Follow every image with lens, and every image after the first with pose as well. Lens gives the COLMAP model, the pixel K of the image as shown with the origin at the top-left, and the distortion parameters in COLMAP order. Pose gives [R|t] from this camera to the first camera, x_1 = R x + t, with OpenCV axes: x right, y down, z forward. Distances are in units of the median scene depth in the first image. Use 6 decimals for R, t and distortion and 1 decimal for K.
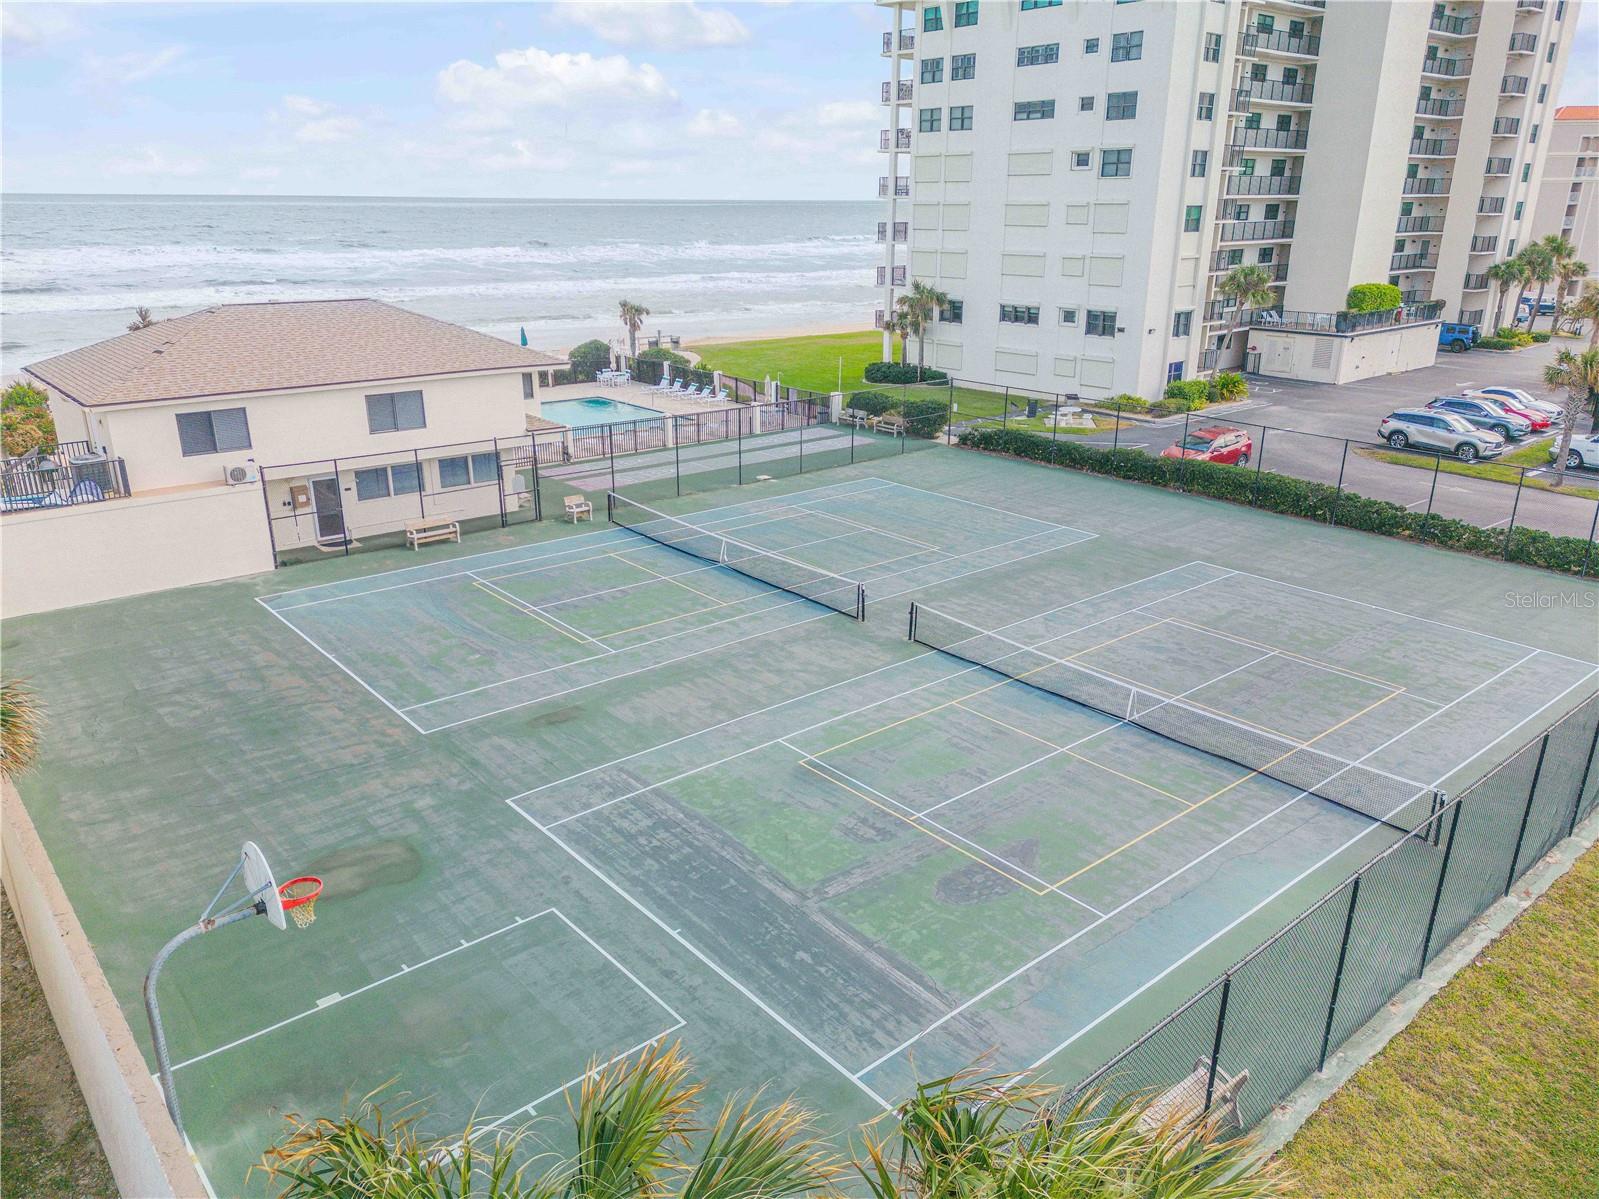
lens RADIAL K [[1159.9, 0, 806.0], [0, 1159.9, 596.6], [0, 0, 1]] dist [0.119115, -0.144818]
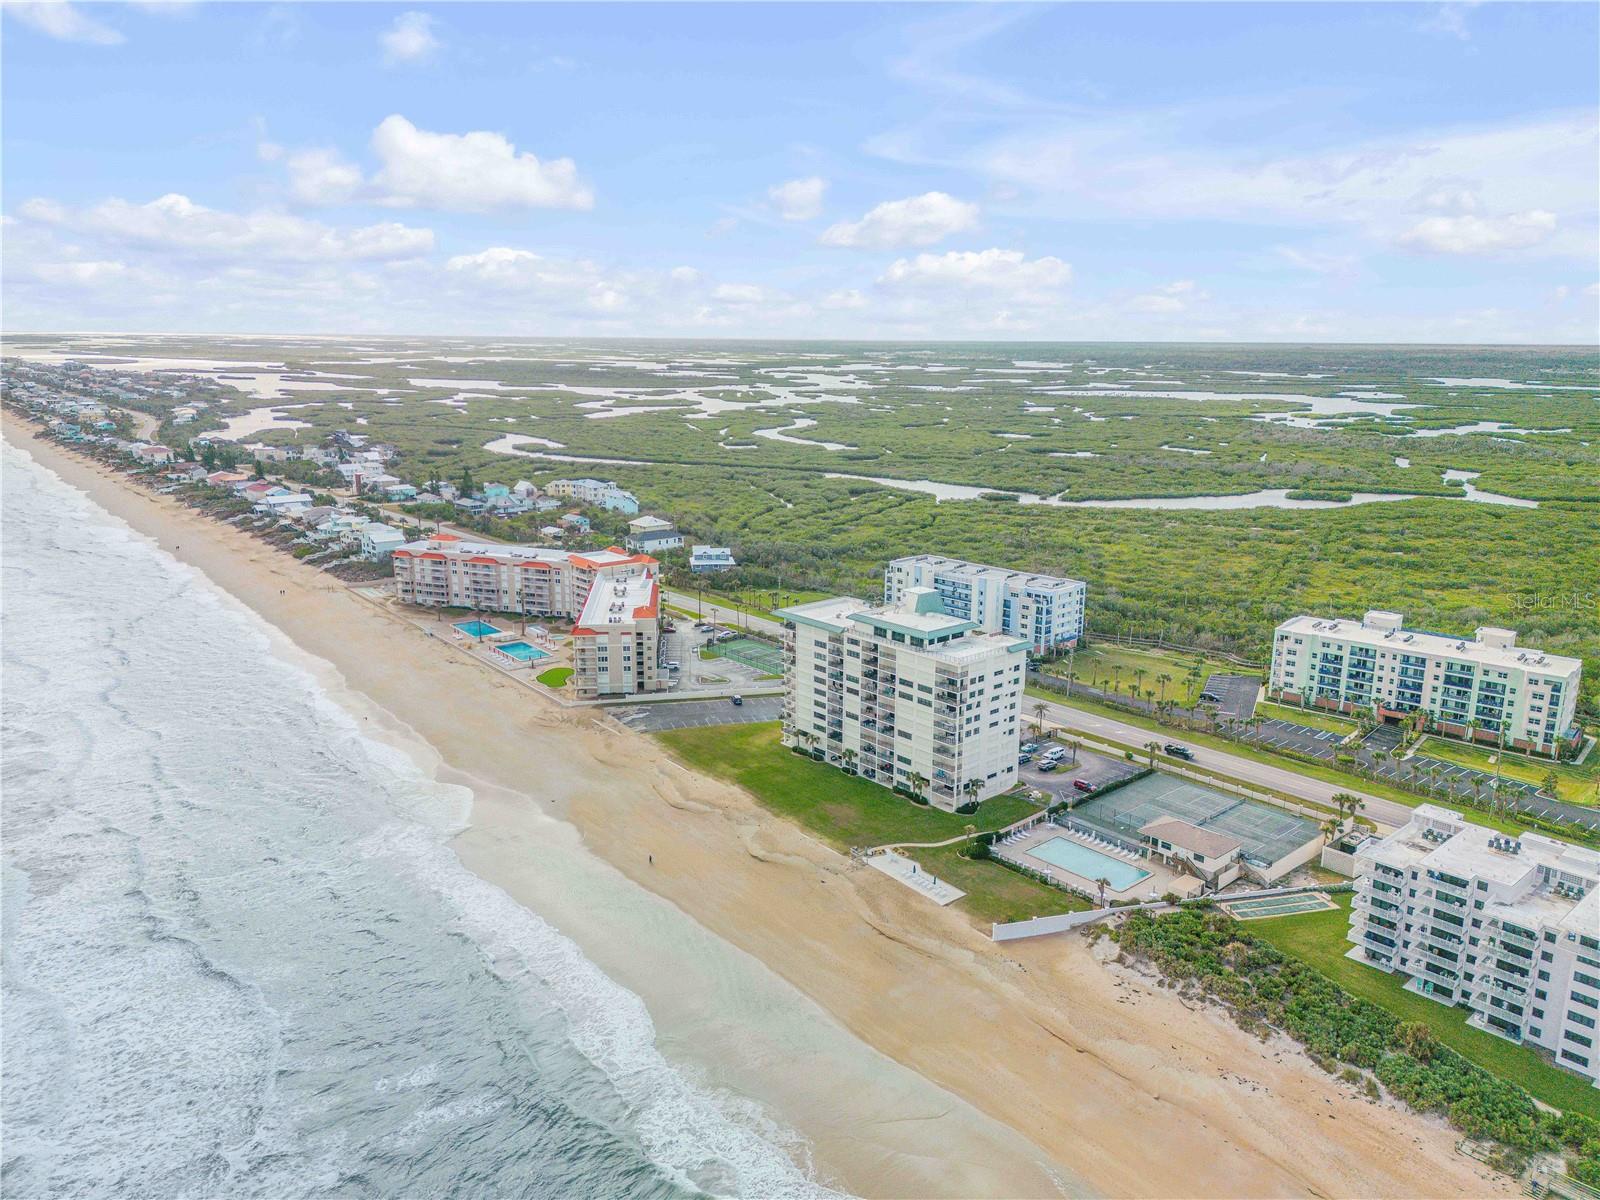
lens RADIAL K [[1135.6, 0, 802.9], [0, 1135.6, 603.5], [0, 0, 1]] dist [0.103603, -0.113027]
pose [[-0.014849, -0.231198, 0.972793, -3.144124], [0.313919, 0.922631, 0.224068, -1.737088], [-0.949333, 0.308706, 0.058877, 1.246251]]
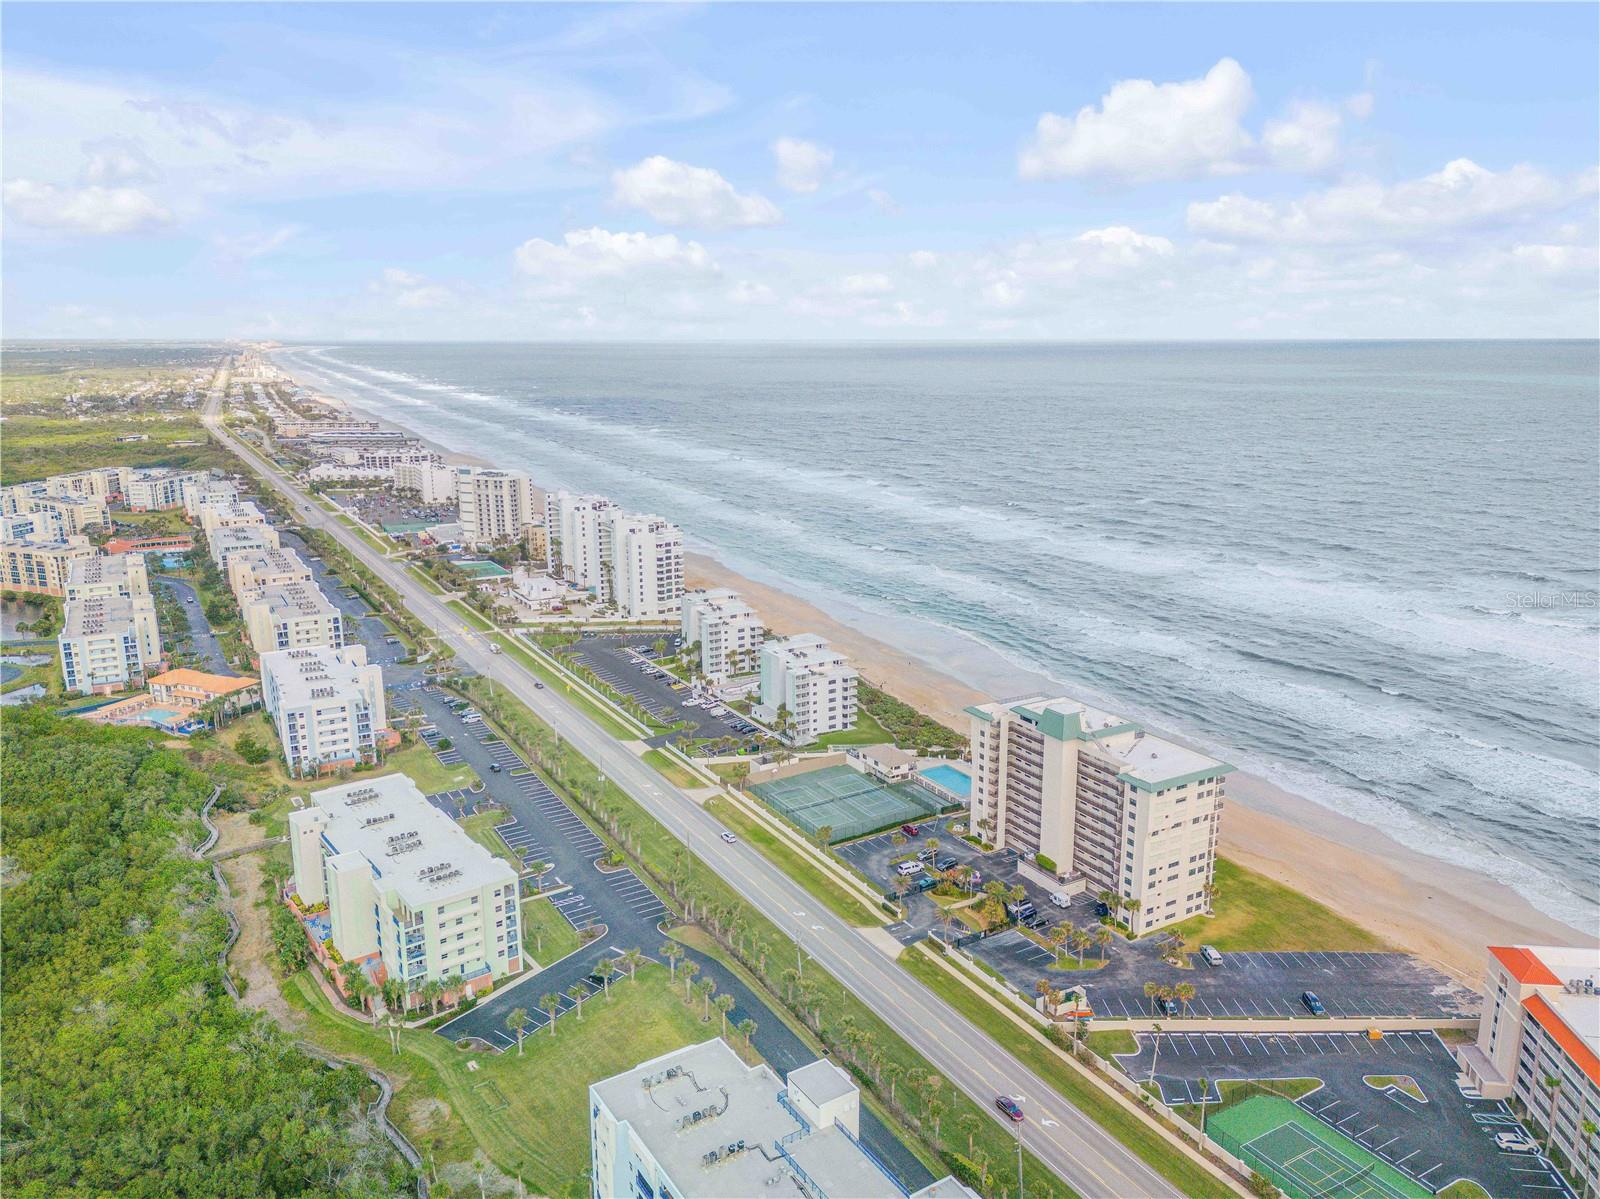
lens RADIAL K [[1135.6, 0, 802.9], [0, 1135.6, 603.0], [0, 0, 1]] dist [0.103603, -0.113027]
pose [[-0.181407, 0.219422, -0.958616, 4.123686], [-0.316090, 0.910053, 0.268123, -1.825923], [0.931224, 0.351649, -0.095733, 0.530248]]
